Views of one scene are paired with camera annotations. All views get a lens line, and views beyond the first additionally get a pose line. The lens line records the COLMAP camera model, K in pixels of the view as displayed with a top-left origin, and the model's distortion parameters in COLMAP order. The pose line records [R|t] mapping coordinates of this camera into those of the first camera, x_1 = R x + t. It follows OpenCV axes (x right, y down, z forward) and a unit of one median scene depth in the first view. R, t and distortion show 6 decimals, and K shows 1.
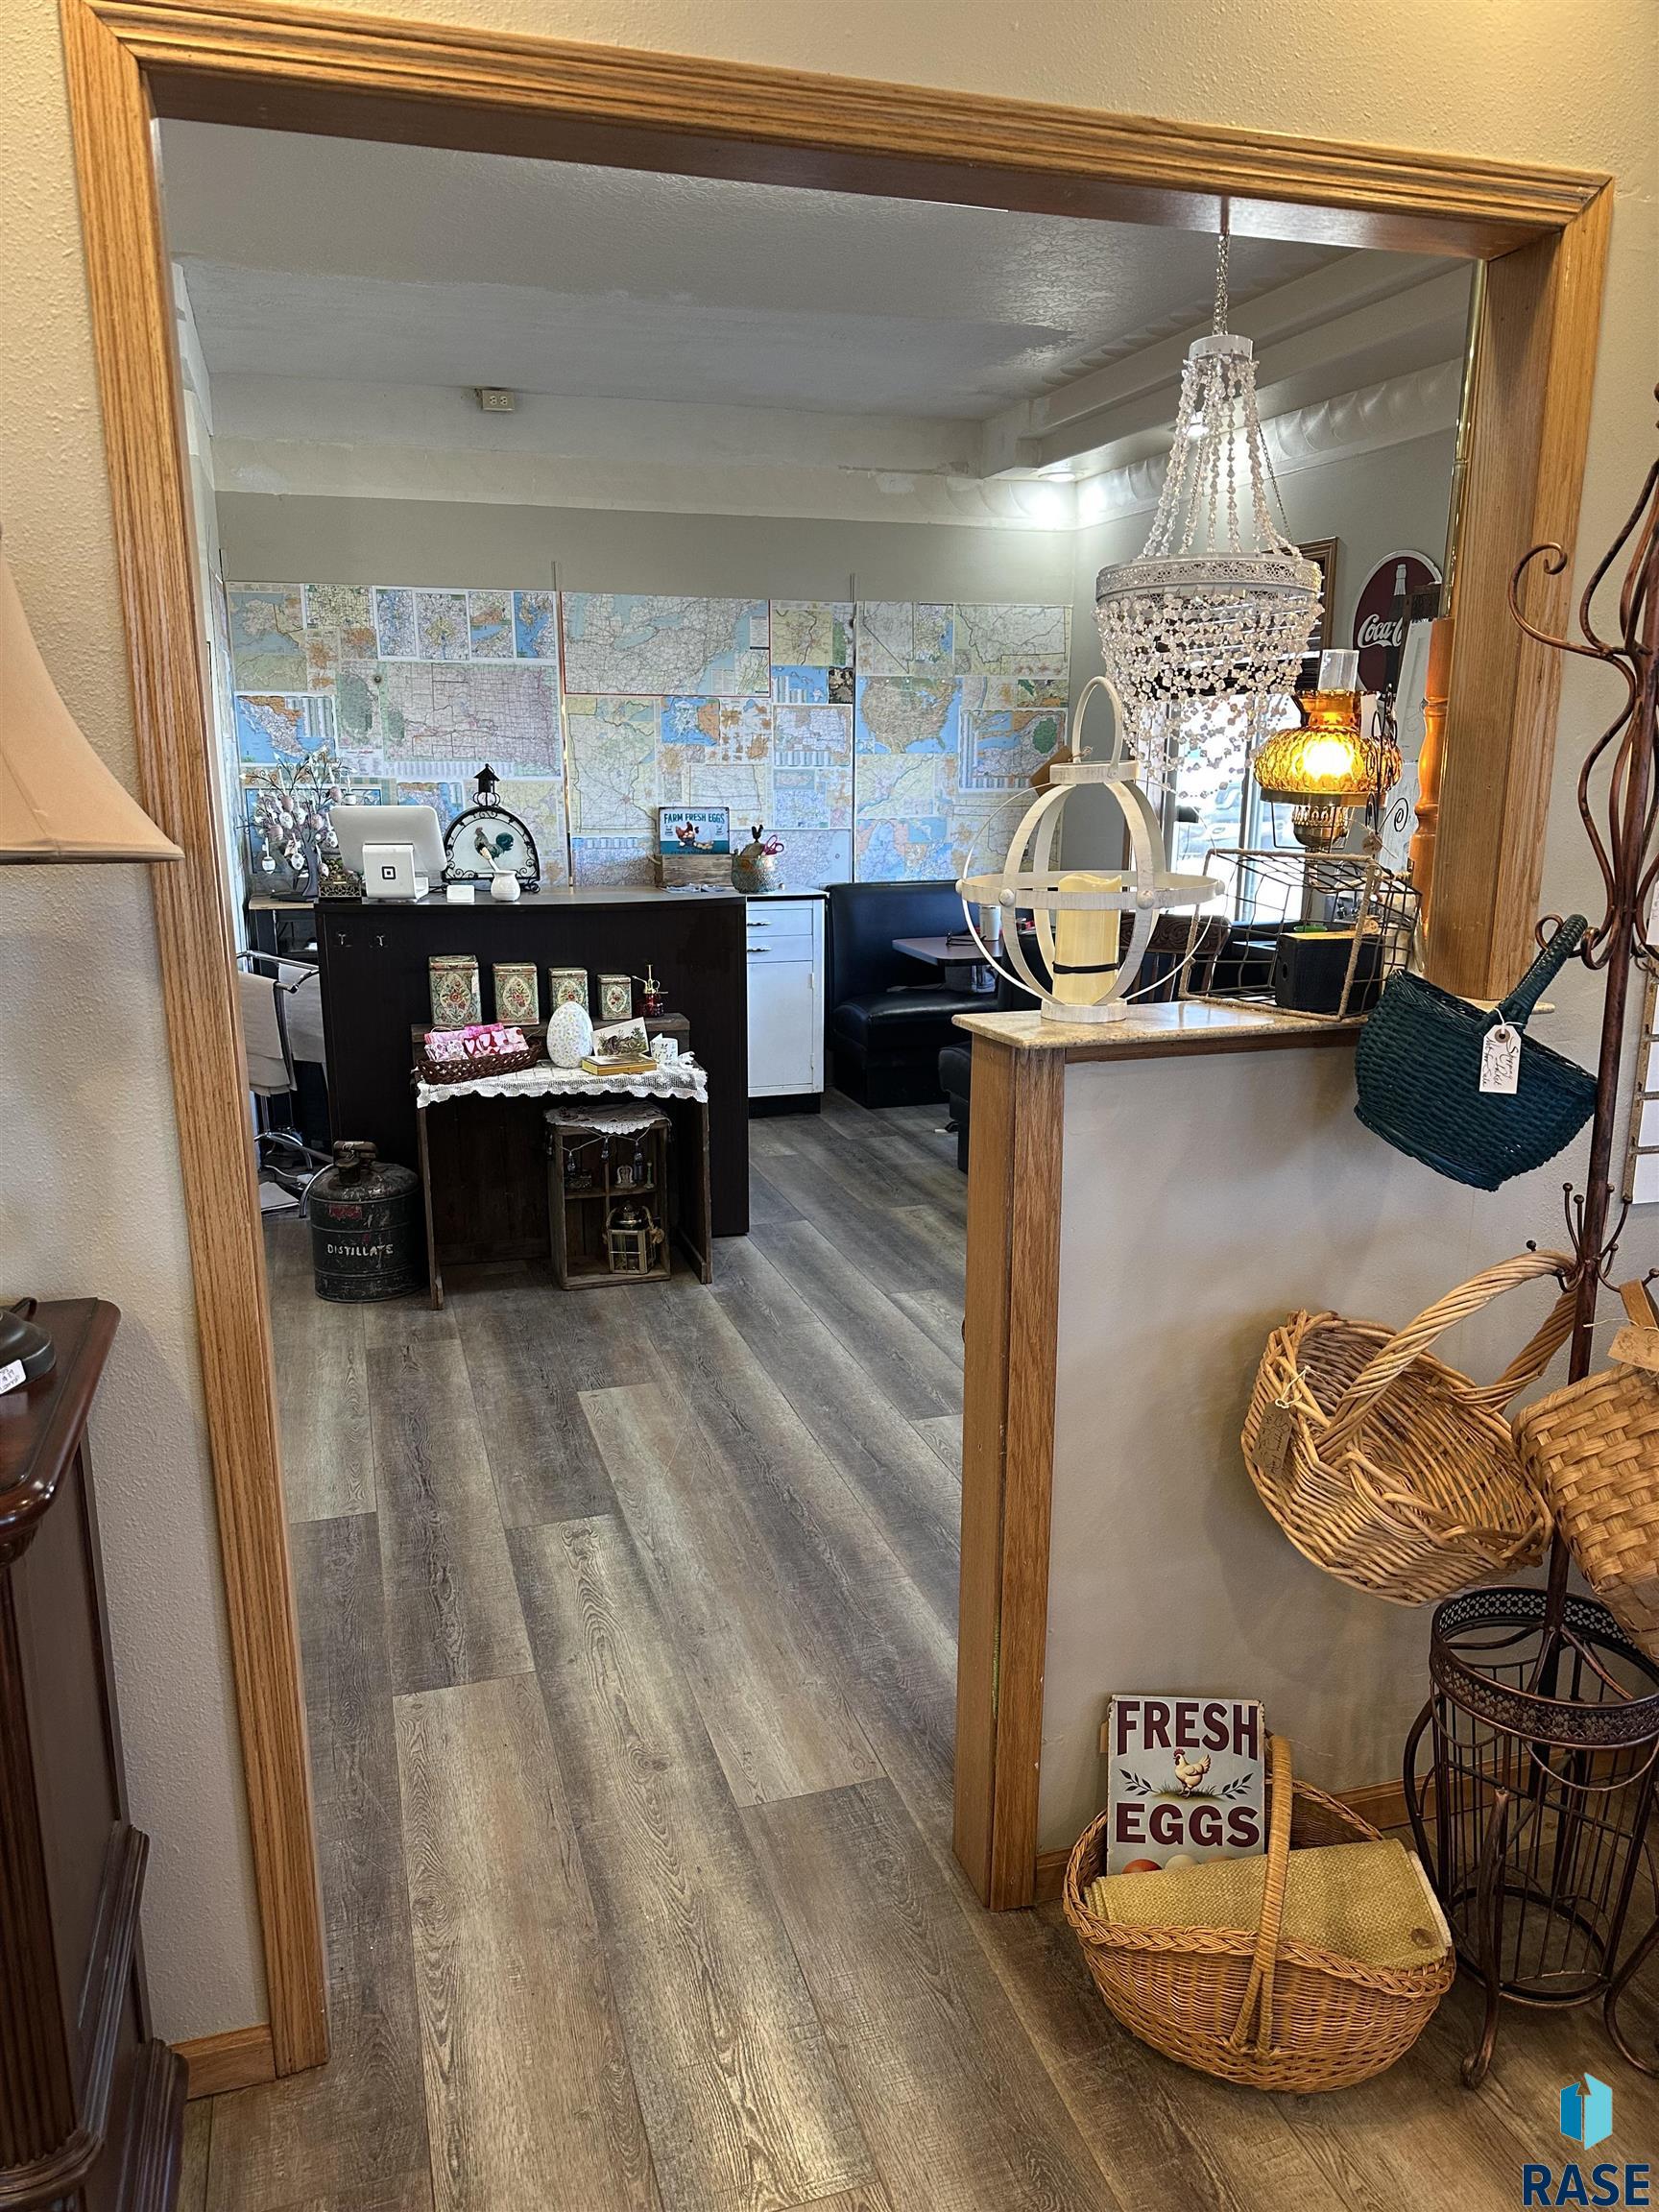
lens RADIAL K [[1552.0, 0, 816.9], [0, 1552.0, 1119.8], [0, 0, 1]] dist [0.055071, -0.022665]
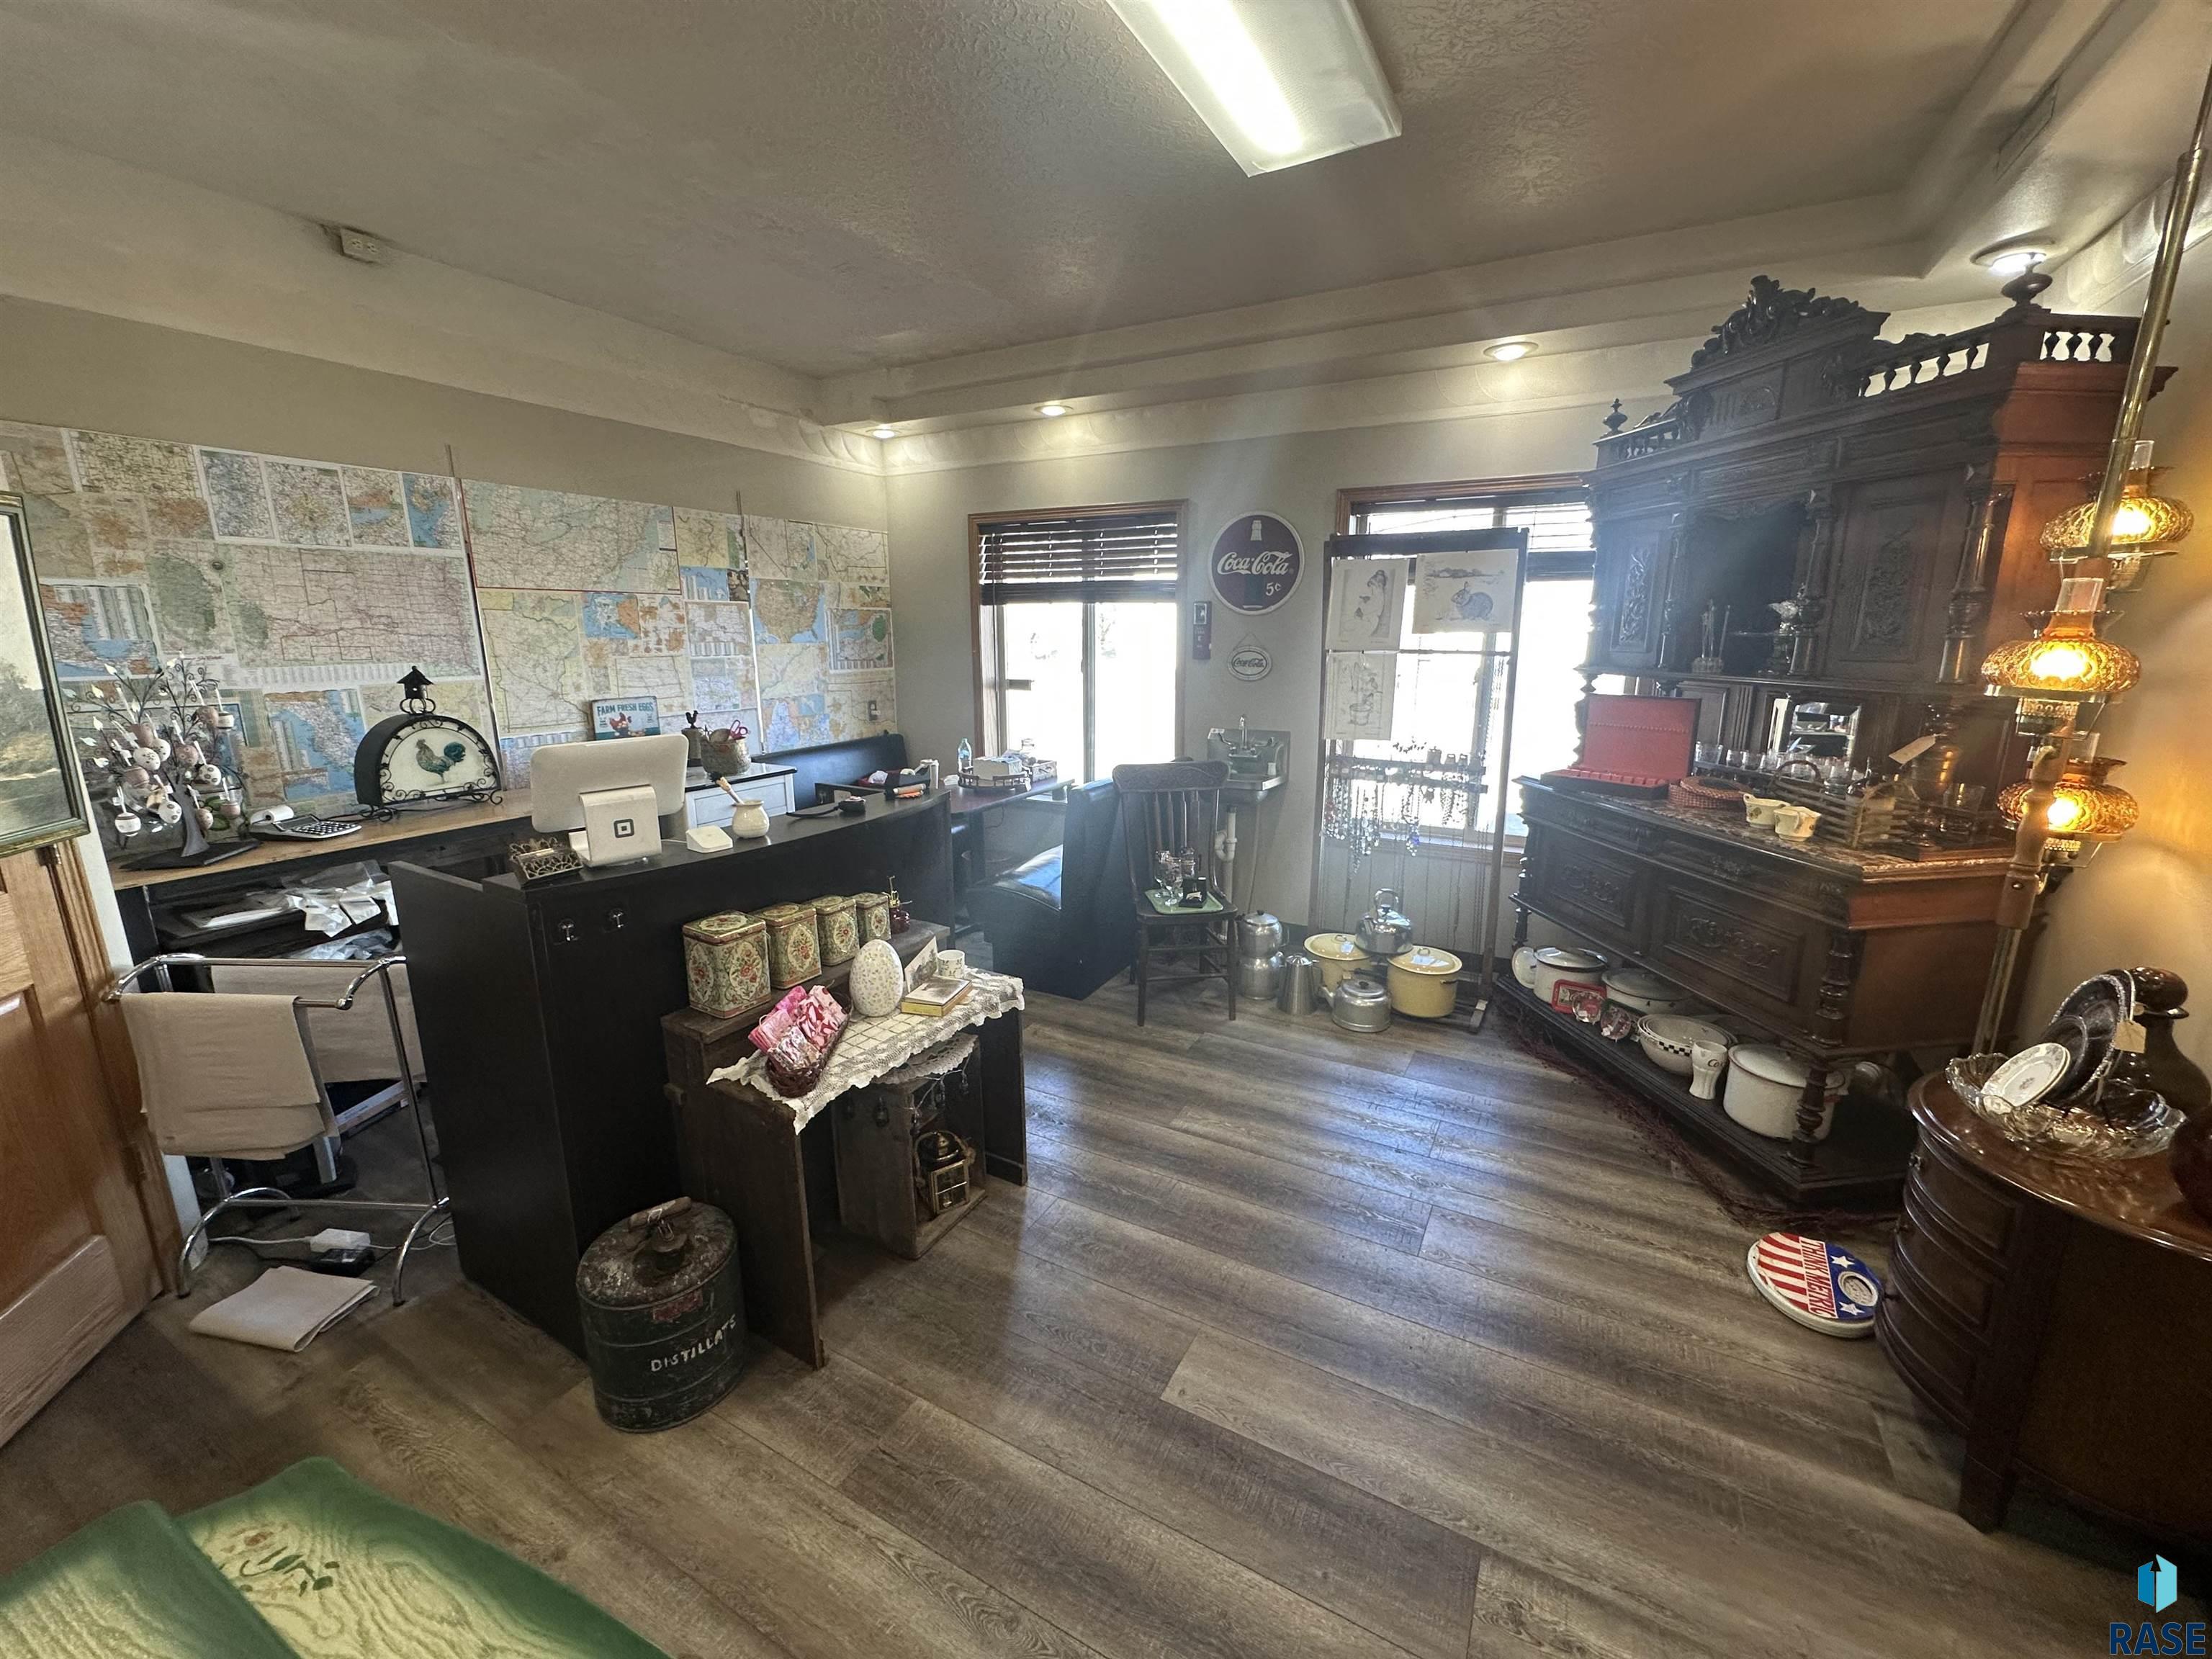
lens RADIAL K [[881.7, 0, 1116.6], [0, 881.7, 824.1], [0, 0, 1]] dist [-0.007896, 0.002105]
pose [[0.719133, -0.155044, 0.677354, -0.265737], [0.164470, 0.985070, 0.050864, -0.098713], [-0.675127, 0.074826, 0.733896, 0.371328]]
